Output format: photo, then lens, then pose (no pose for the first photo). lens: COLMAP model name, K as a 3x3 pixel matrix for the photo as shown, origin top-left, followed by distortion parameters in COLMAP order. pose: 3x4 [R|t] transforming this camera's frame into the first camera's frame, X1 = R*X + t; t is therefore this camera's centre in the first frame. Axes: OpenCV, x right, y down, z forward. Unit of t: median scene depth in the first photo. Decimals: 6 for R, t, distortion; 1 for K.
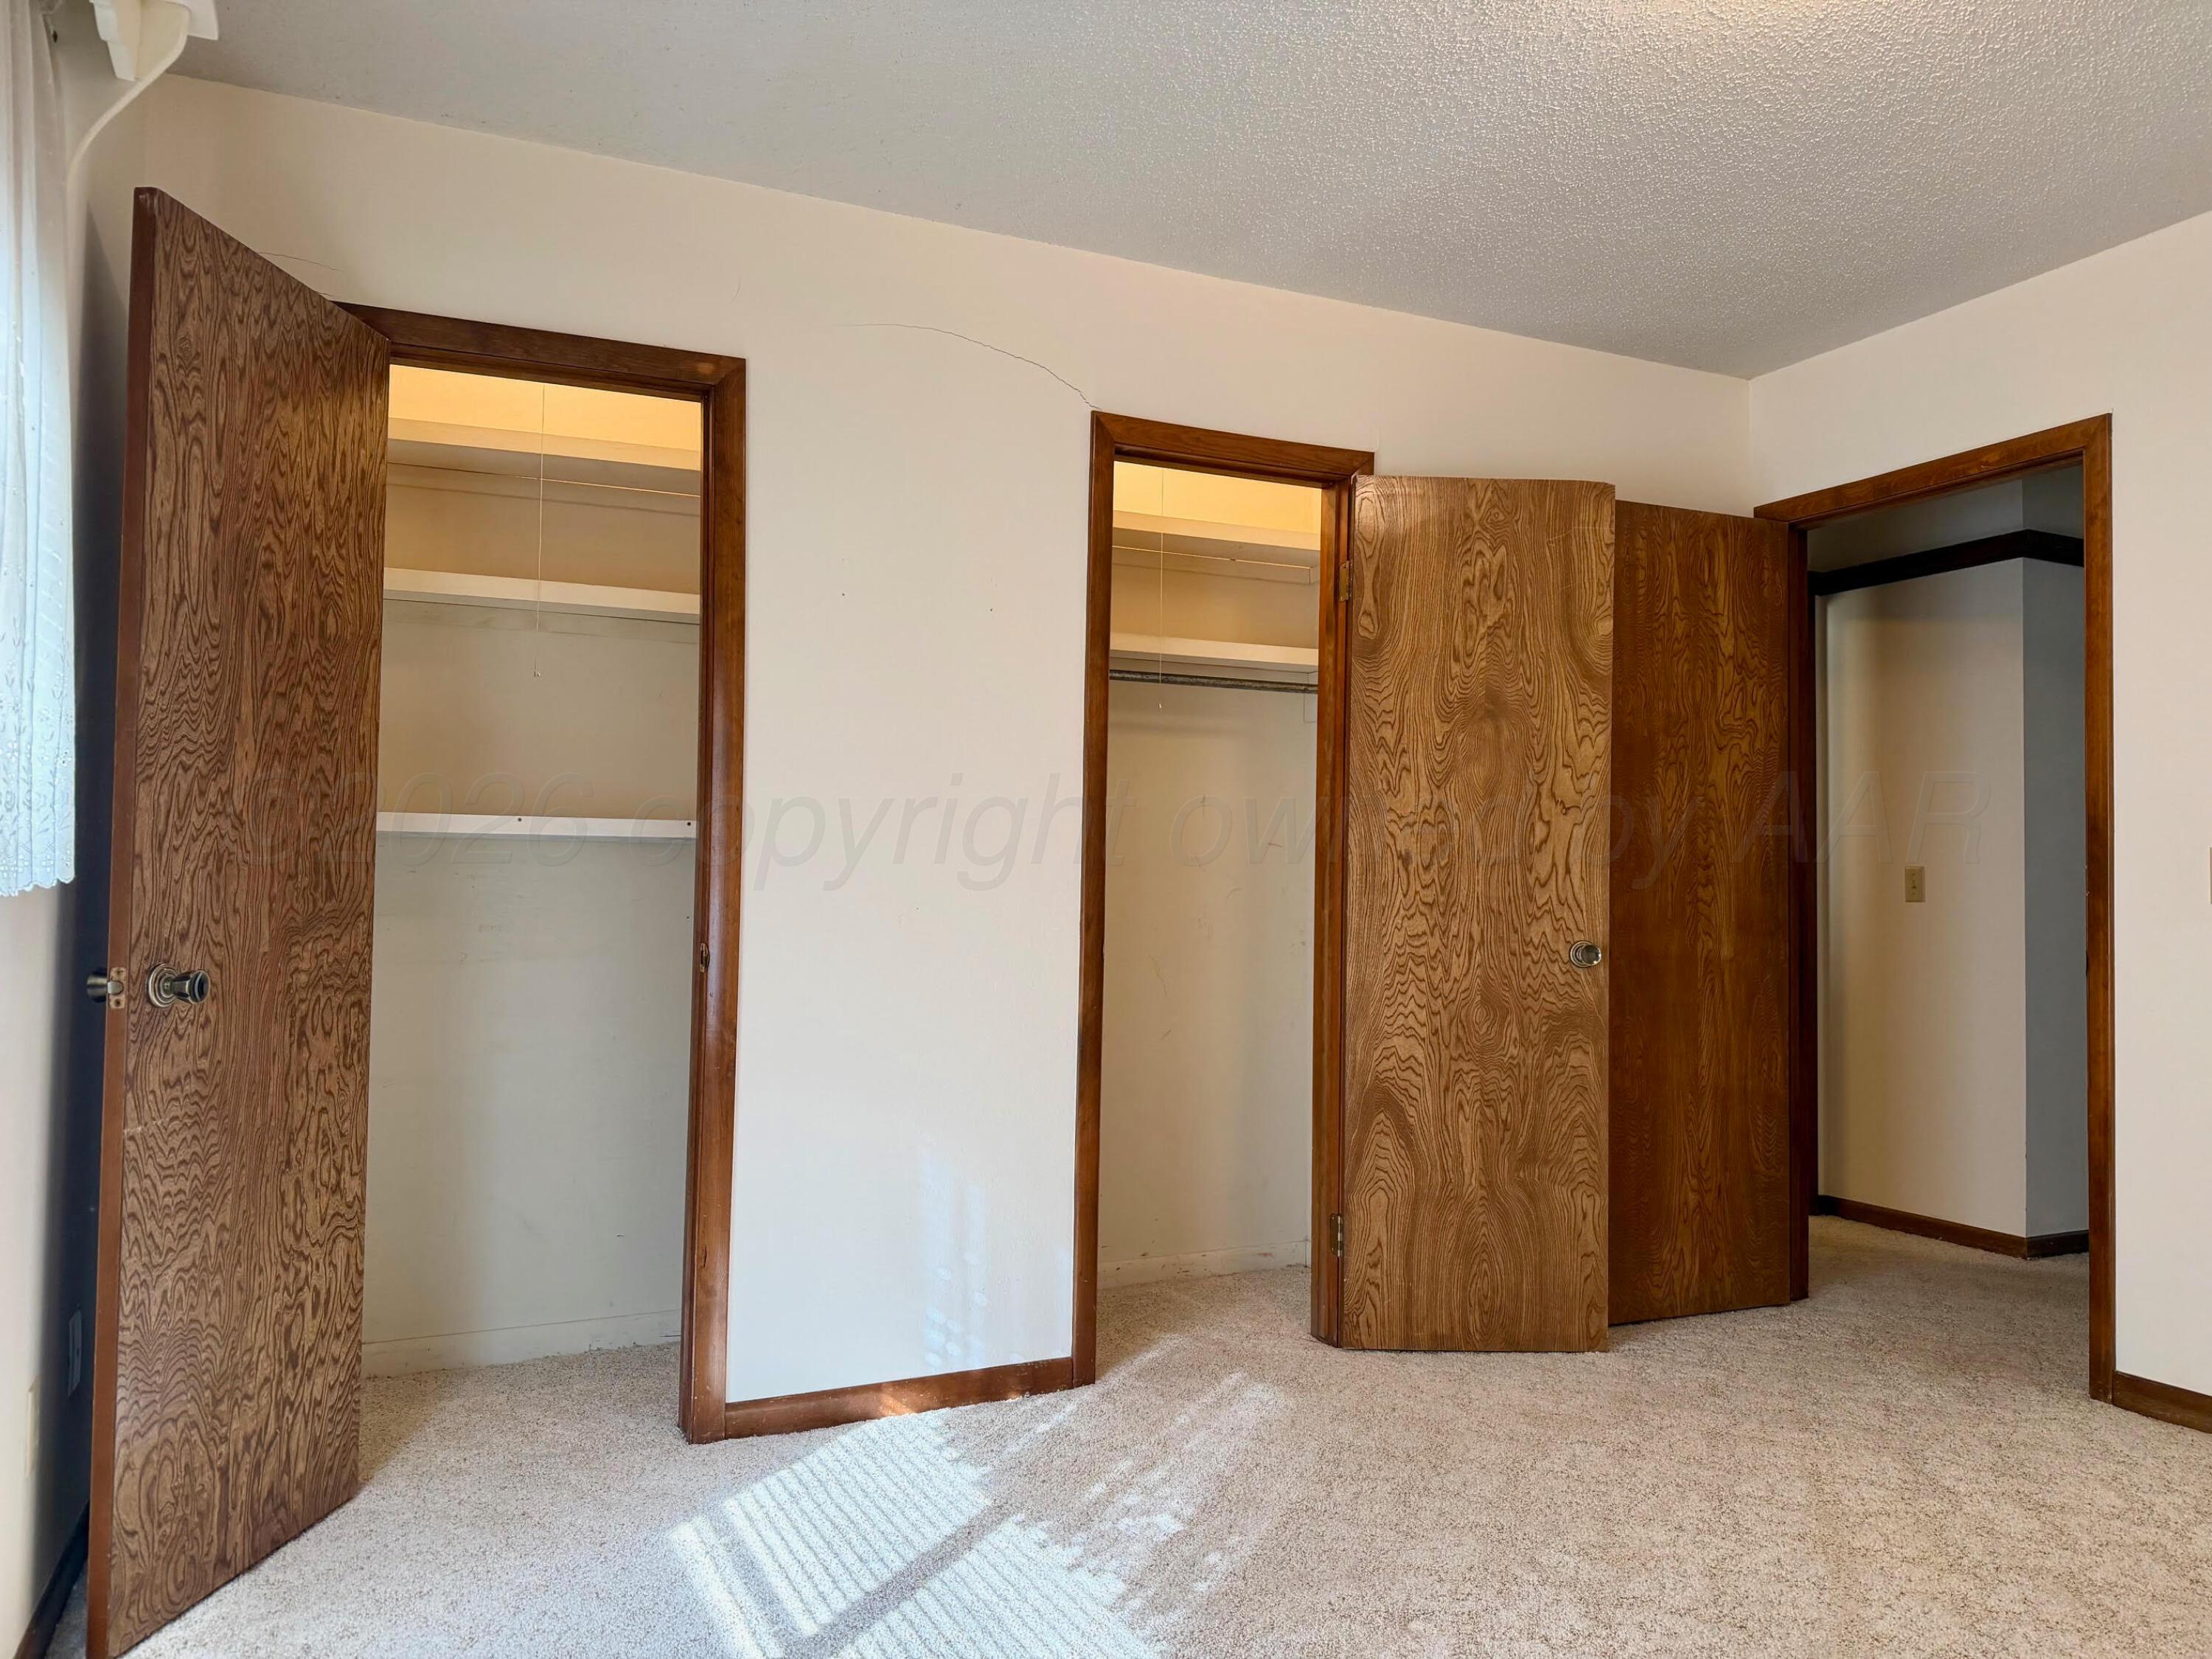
lens RADIAL K [[1573.8, 0, 1106.0], [0, 1573.8, 829.5], [0, 0, 1]] dist [-0.003188, -0.003131]
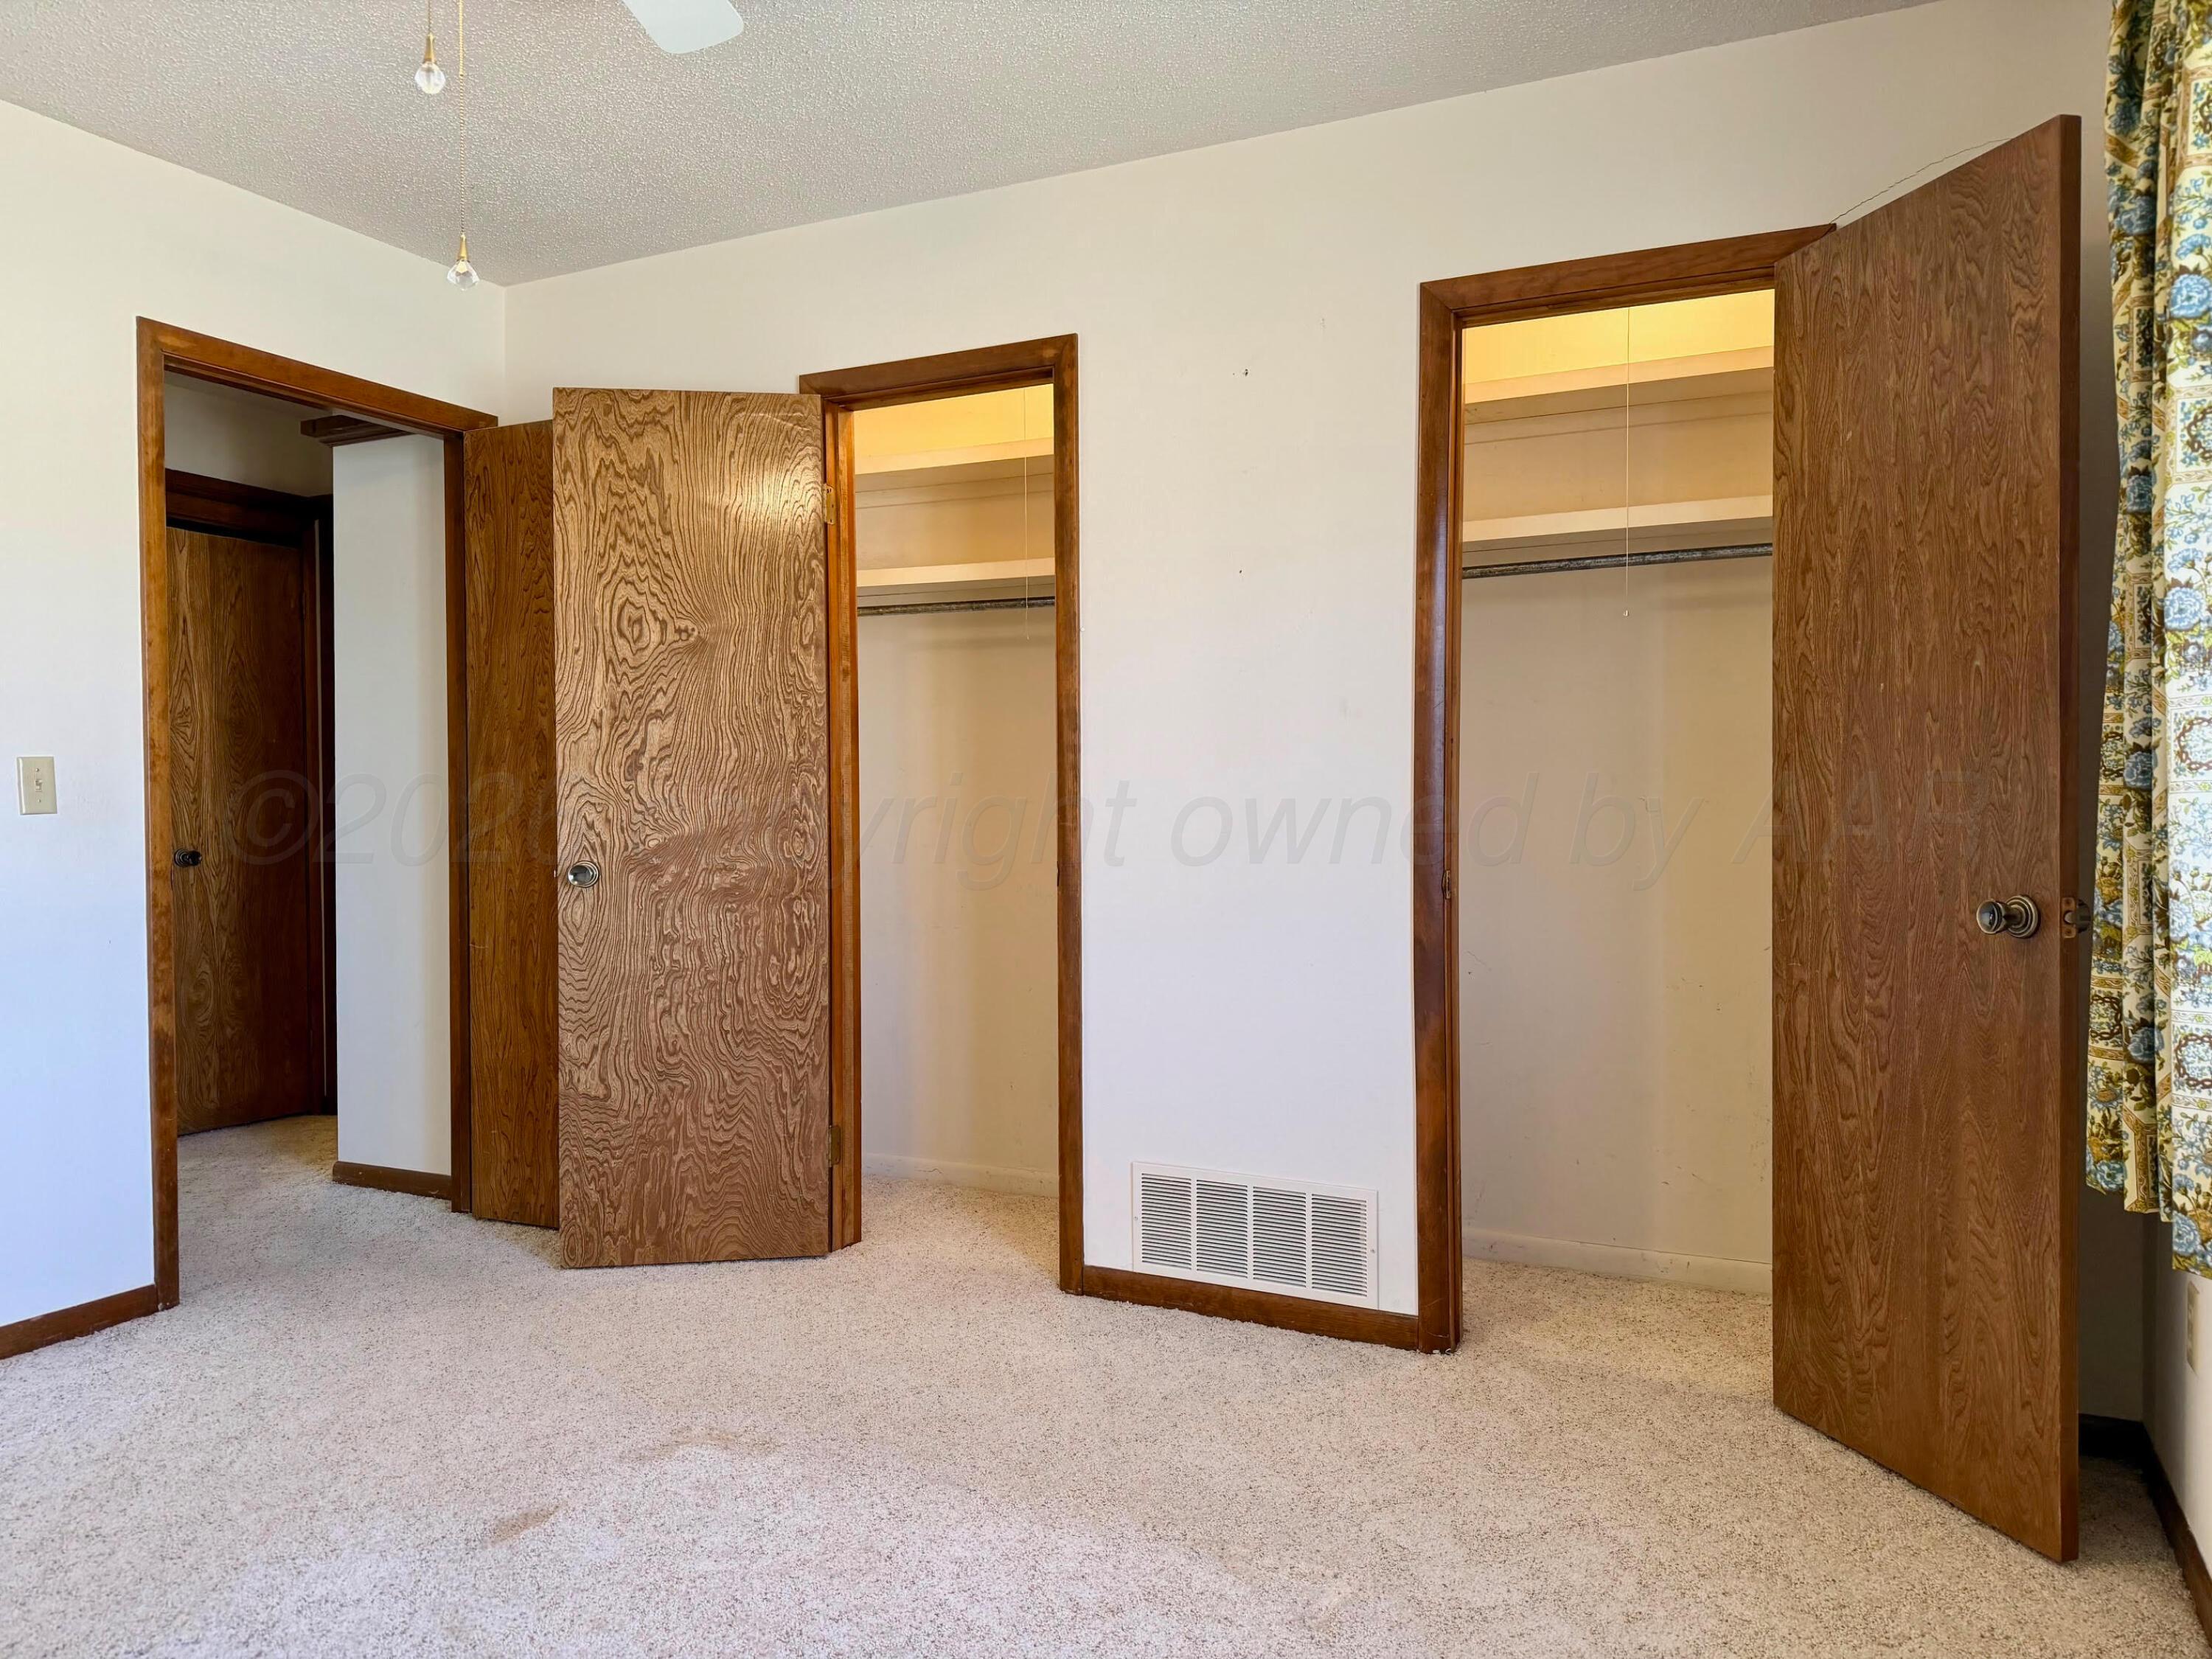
lens RADIAL K [[1573.8, 0, 1106.0], [0, 1573.8, 829.5], [0, 0, 1]] dist [-0.003188, -0.003131]
pose [[0.622130, 0.005386, -0.782896, 0.586697], [0.031050, 0.999020, 0.031547, 0.012435], [0.782298, -0.043935, 0.621353, 0.284845]]
